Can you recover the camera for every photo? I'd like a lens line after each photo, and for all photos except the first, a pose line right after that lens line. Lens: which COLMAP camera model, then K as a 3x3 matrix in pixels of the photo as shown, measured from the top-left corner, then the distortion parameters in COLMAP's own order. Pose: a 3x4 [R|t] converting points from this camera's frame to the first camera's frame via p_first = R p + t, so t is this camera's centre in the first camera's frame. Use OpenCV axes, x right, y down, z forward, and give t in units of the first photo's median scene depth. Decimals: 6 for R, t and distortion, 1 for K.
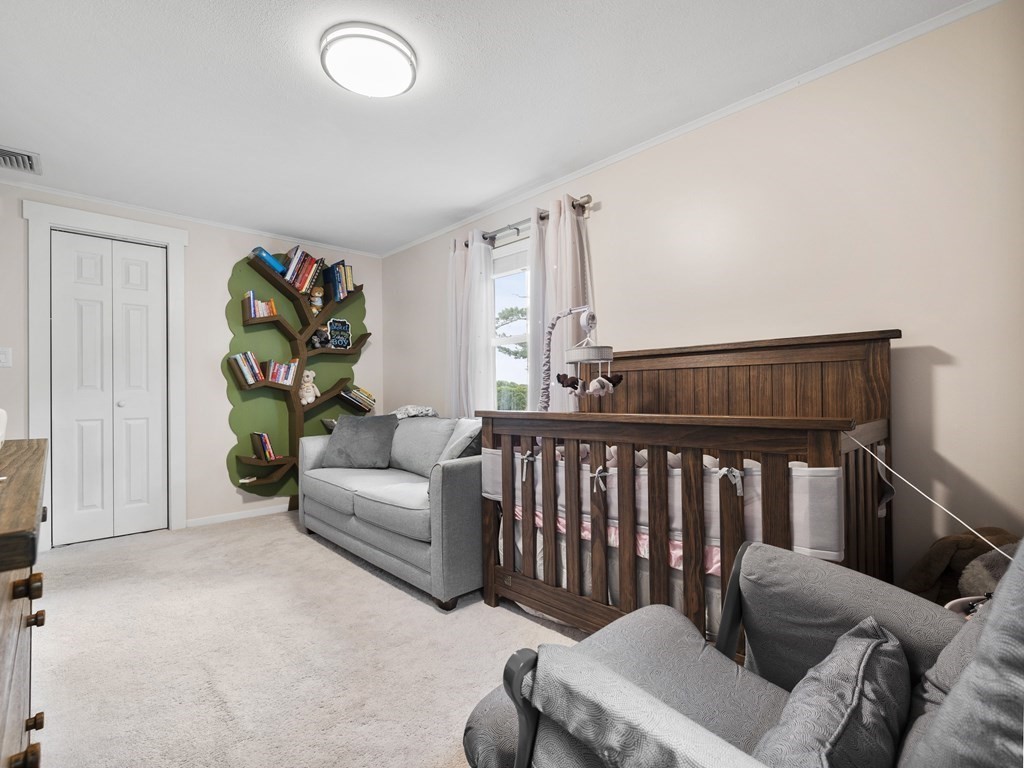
lens RADIAL K [[489.8, 0, 511.6], [0, 489.8, 386.0], [0, 0, 1]] dist [0.005725, 0.000380]
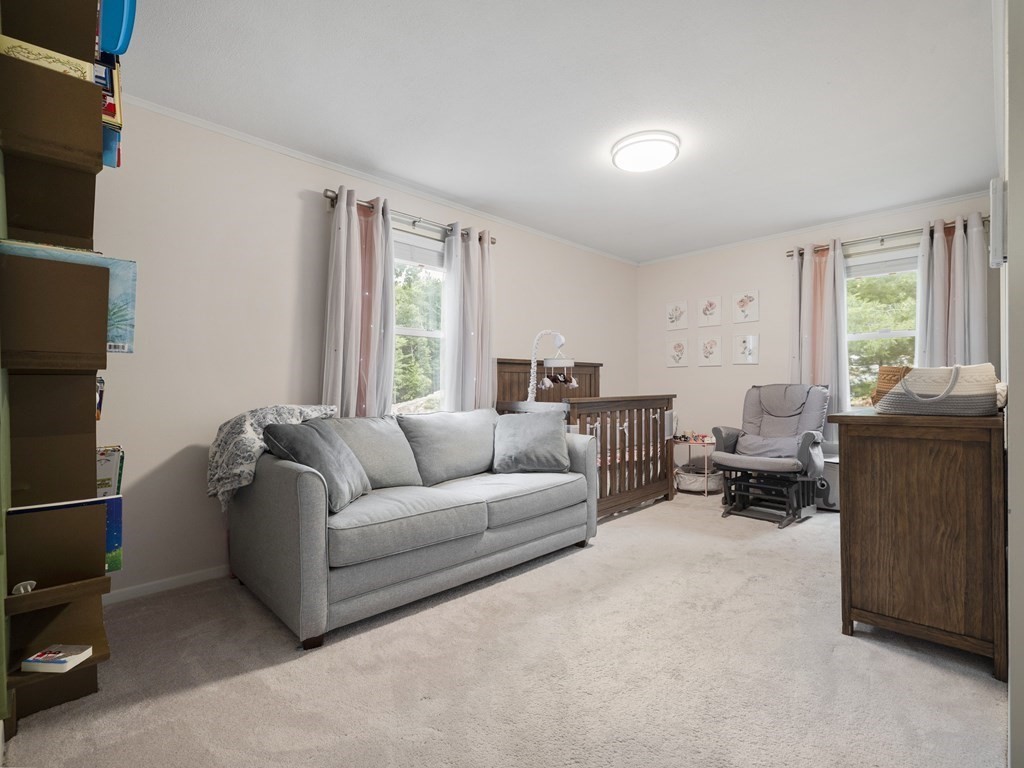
lens RADIAL K [[489.8, 0, 511.8], [0, 489.8, 381.5], [0, 0, 1]] dist [0.005725, 0.000380]
pose [[-0.021581, 0.019879, 0.999569, -1.614832], [-0.006450, 0.999779, -0.020023, 0.035704], [-0.999746, -0.006880, -0.021448, 1.346343]]
